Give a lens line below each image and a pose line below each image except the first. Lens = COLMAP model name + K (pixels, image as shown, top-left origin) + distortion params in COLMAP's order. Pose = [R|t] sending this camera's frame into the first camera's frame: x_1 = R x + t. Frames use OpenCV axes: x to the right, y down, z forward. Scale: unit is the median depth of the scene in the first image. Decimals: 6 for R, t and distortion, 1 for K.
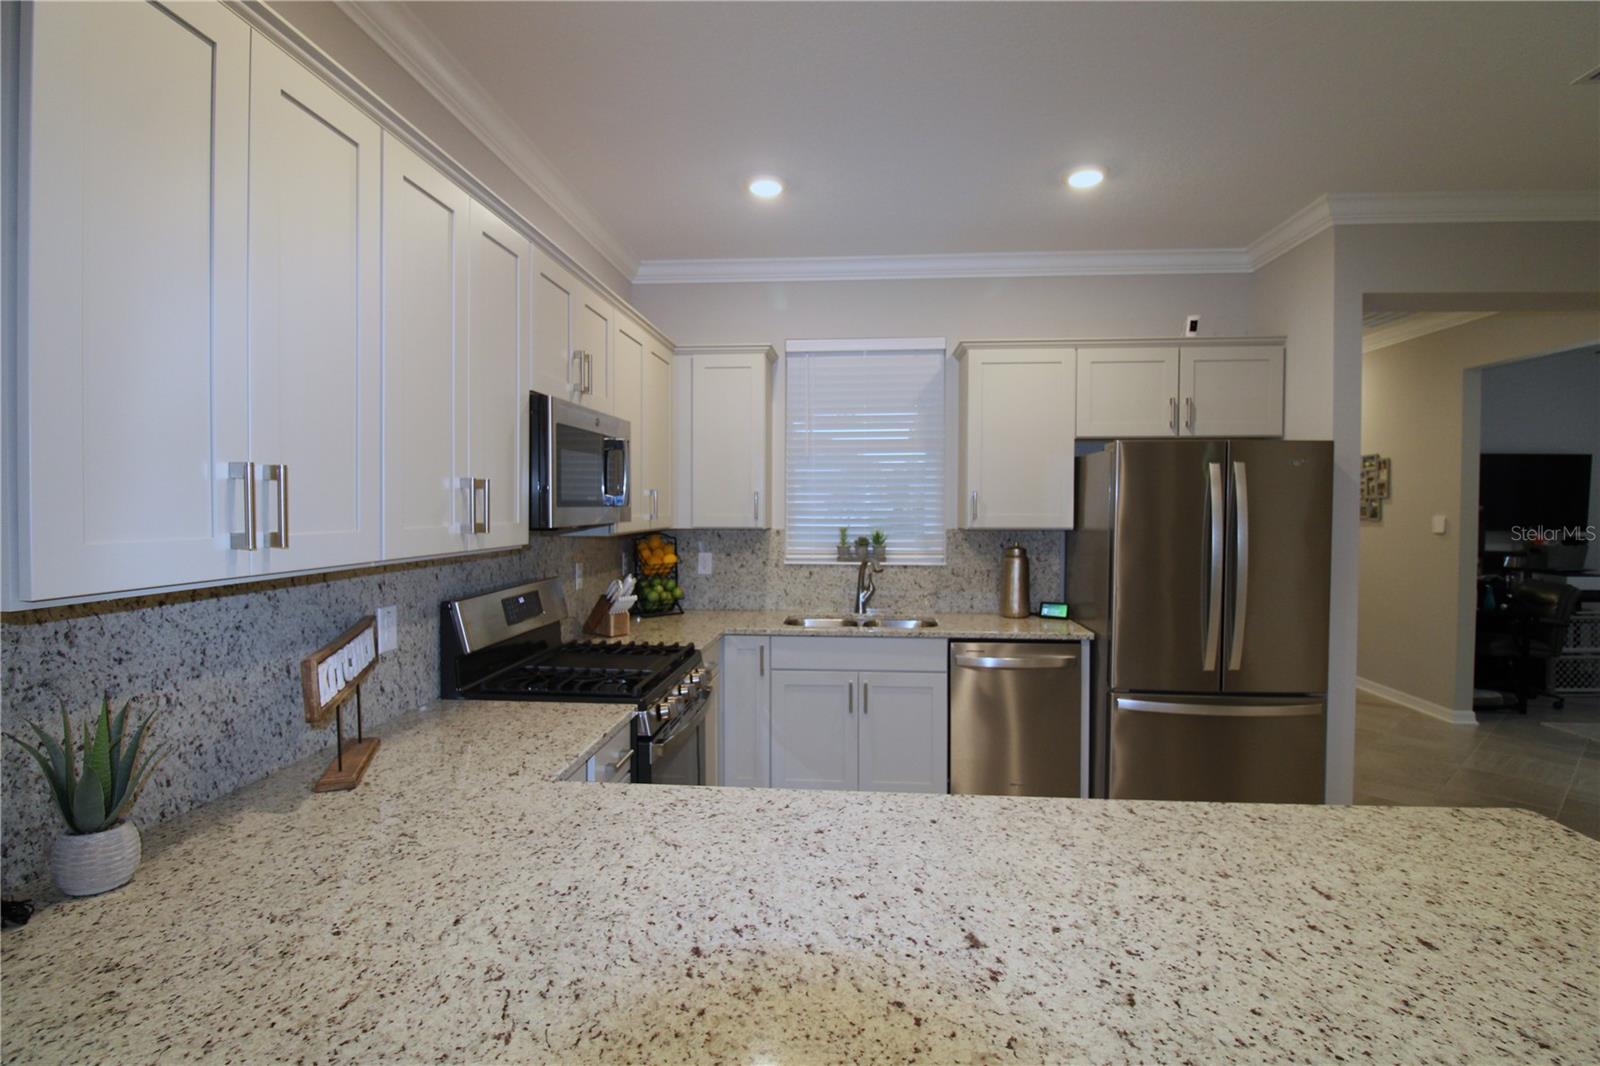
lens RADIAL K [[772.0, 0, 801.6], [0, 772.0, 499.5], [0, 0, 1]] dist [0.000406, 0.000171]
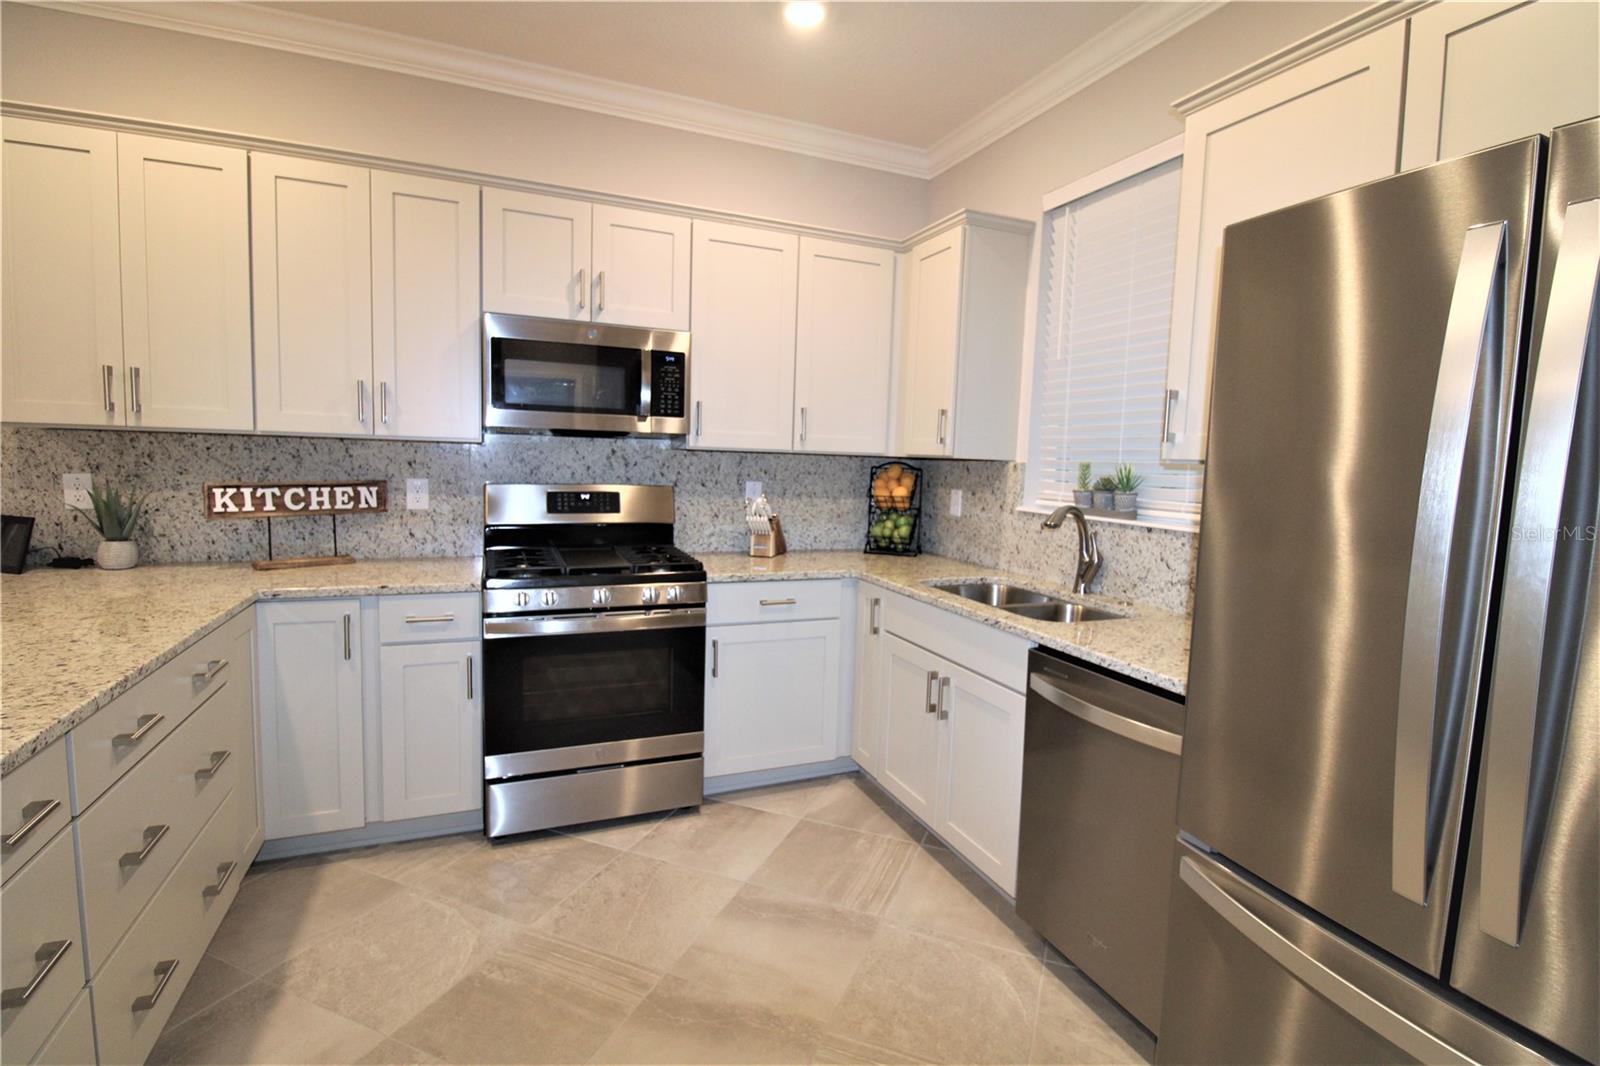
lens RADIAL K [[753.2, 0, 801.3], [0, 753.2, 523.1], [0, 0, 1]] dist [-0.000212, -0.000071]
pose [[0.463058, 0.094136, -0.881315, 0.523365], [-0.028702, 0.995415, 0.091243, 0.036890], [0.885863, -0.016956, 0.463637, 0.495575]]
